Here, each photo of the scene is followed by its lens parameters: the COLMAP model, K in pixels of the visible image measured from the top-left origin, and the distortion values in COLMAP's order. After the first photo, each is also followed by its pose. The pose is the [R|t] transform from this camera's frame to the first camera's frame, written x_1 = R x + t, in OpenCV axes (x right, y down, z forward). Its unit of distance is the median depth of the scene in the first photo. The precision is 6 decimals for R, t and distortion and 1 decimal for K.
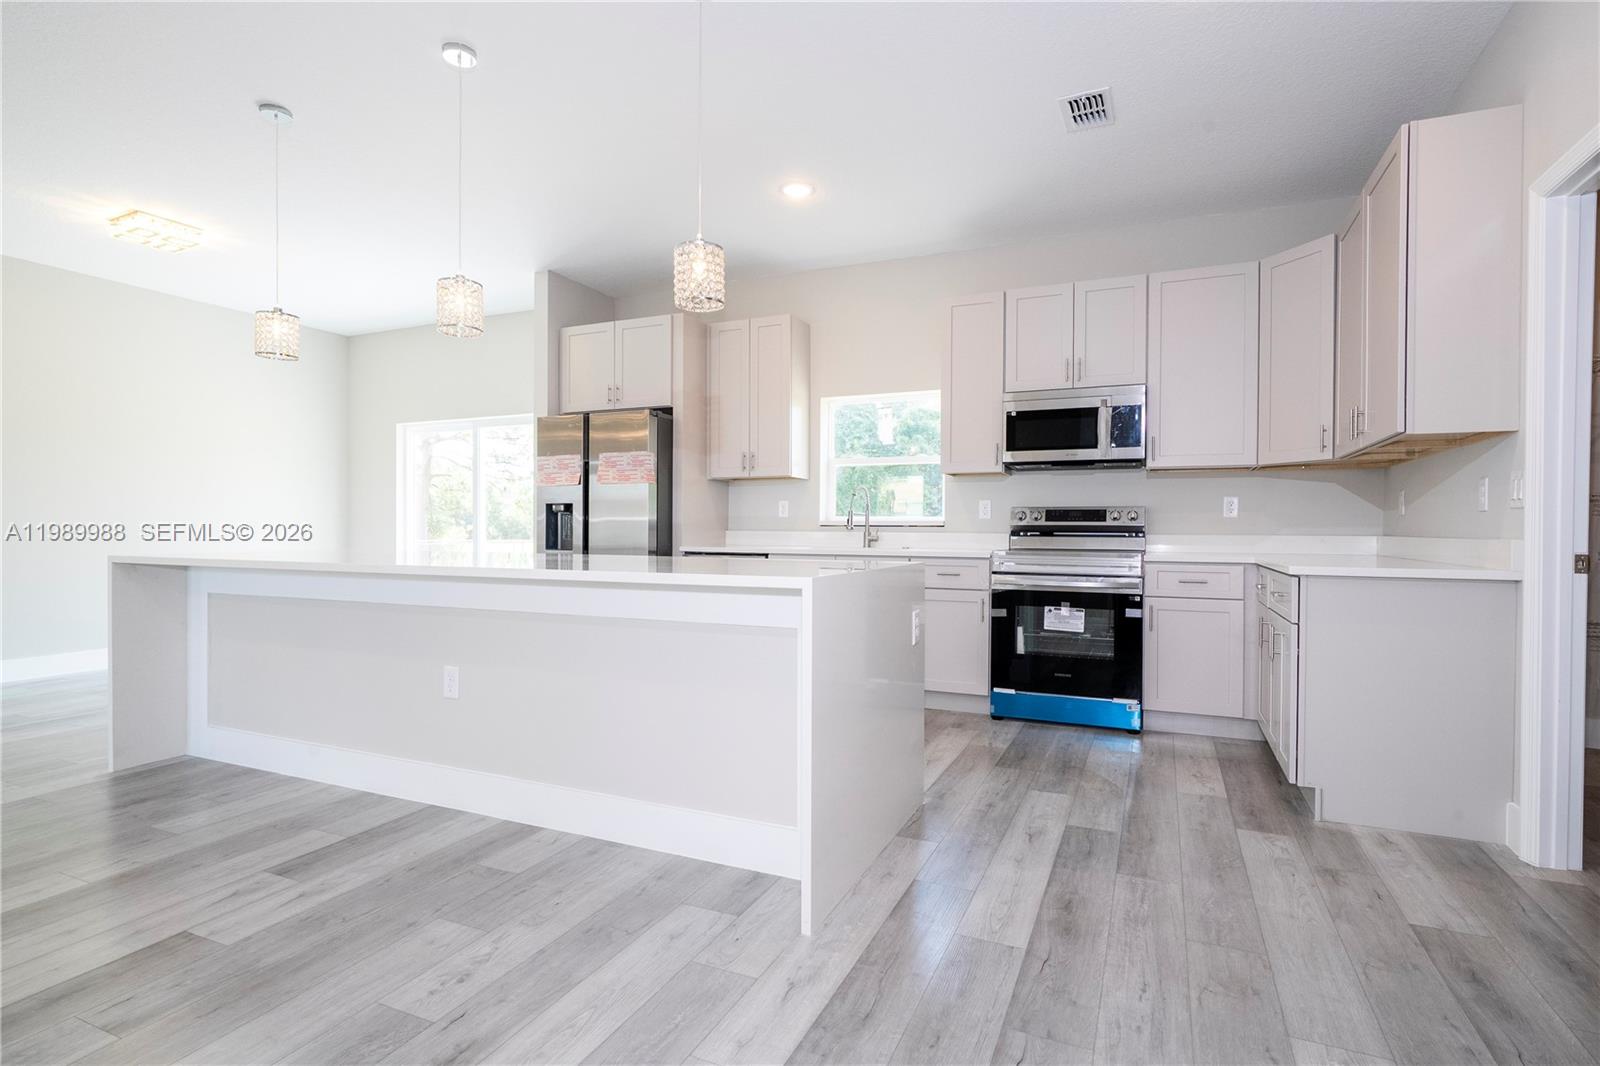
lens RADIAL K [[782.4, 0, 805.1], [0, 782.4, 532.9], [0, 0, 1]] dist [-0.006532, -0.000233]
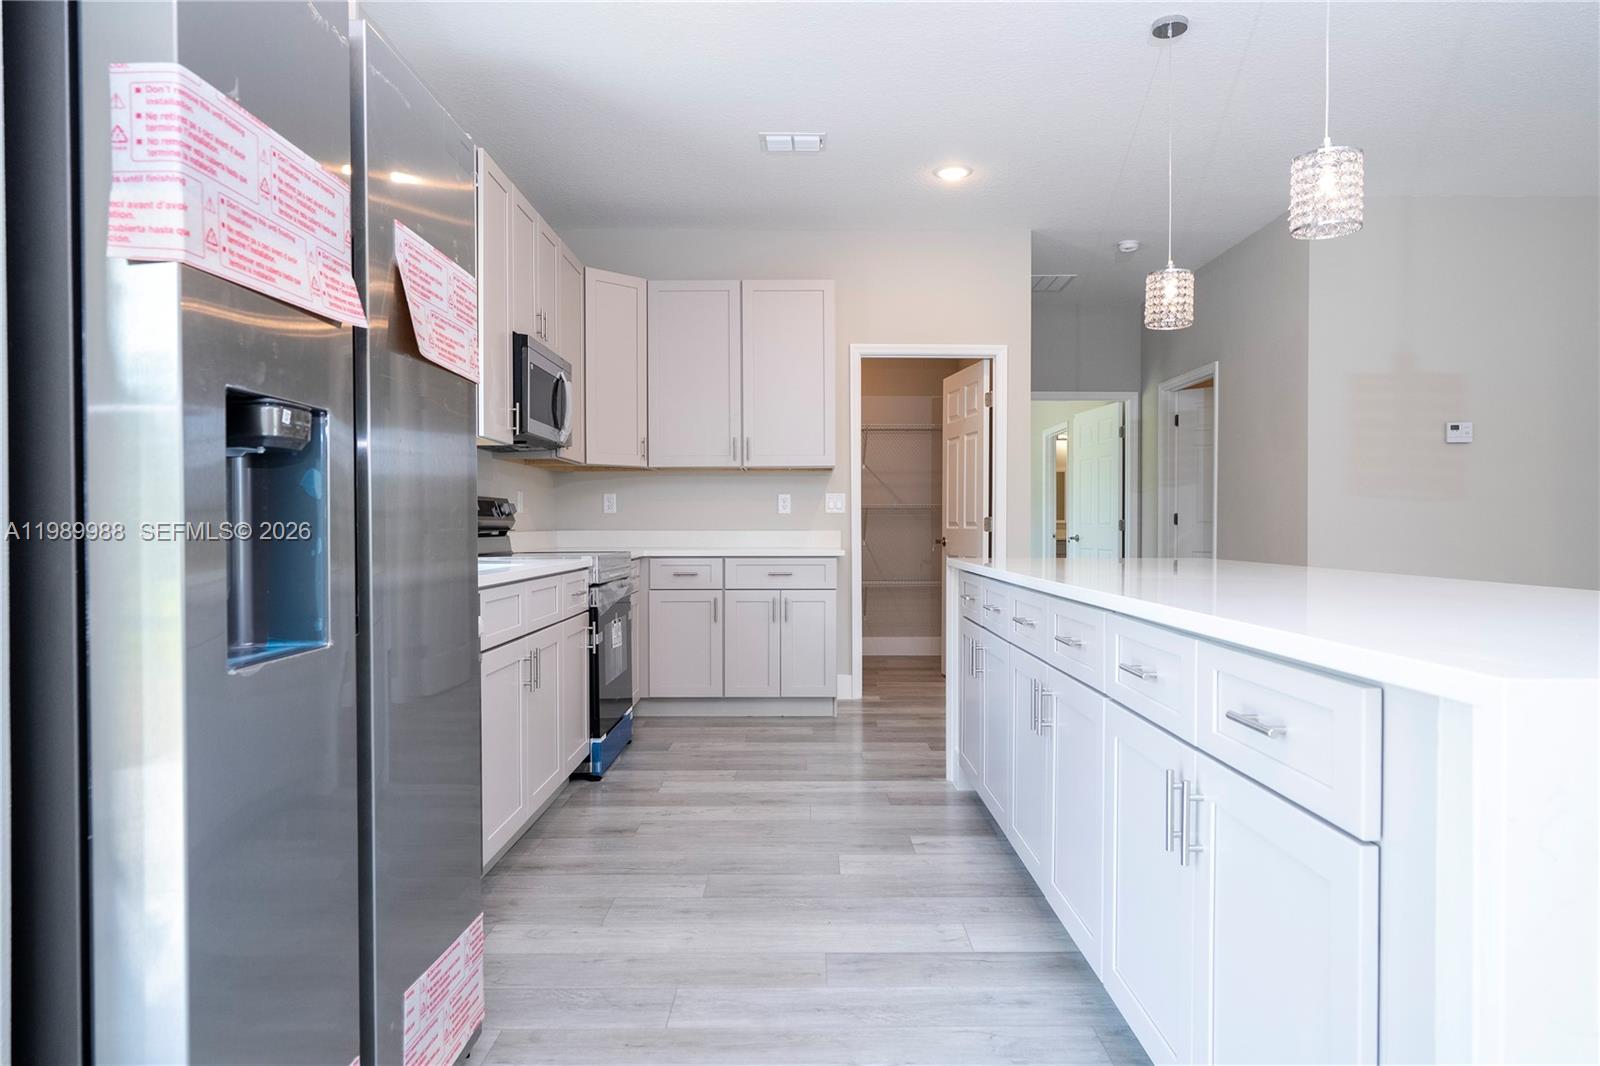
lens RADIAL K [[1015.5, 0, 800.9], [0, 1015.5, 524.0], [0, 0, 1]] dist [0.008384, 0.000784]
pose [[-0.392371, 0.003337, 0.919801, -0.674680], [0.010812, 0.999941, 0.000984, -0.010452], [-0.919744, 0.010331, -0.392384, 1.244159]]
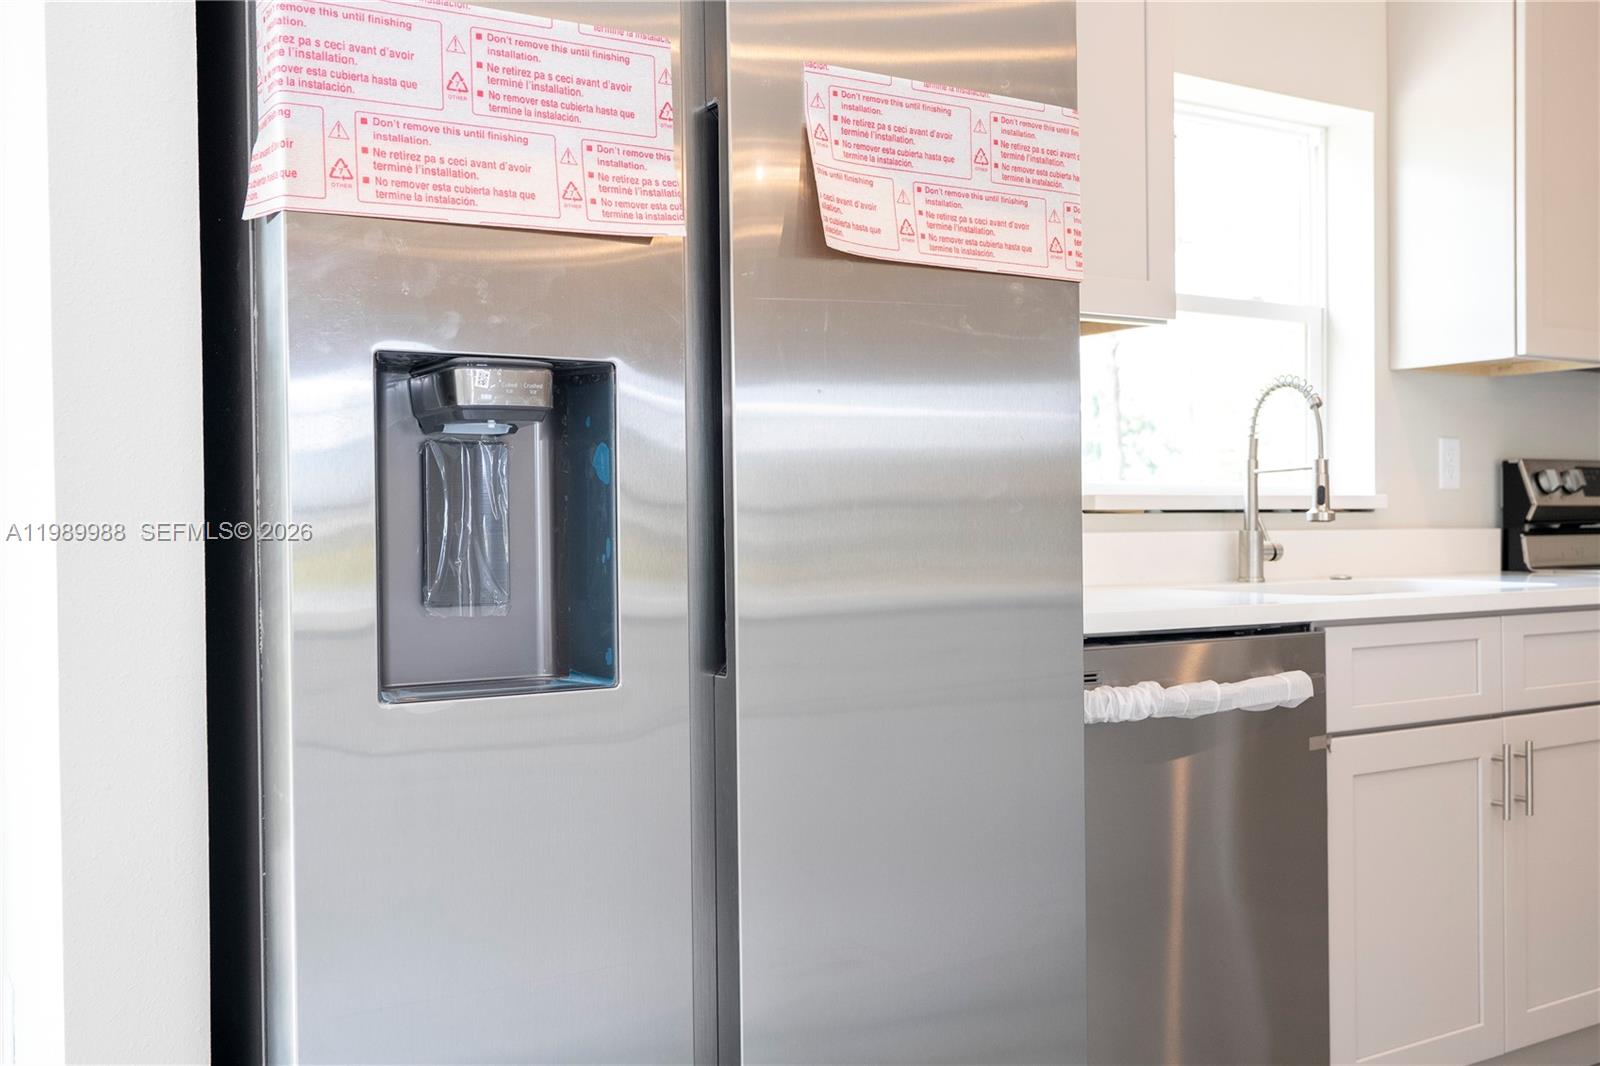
lens RADIAL K [[1612.6, 0, 799.4], [0, 1612.6, 539.1], [0, 0, 1]] dist [-0.006673, 0.000000]
pose [[0.556918, -0.012017, 0.830480, -0.546597], [0.015629, 0.999870, 0.003987, -0.006142], [-0.830420, 0.010759, 0.557034, 0.834893]]
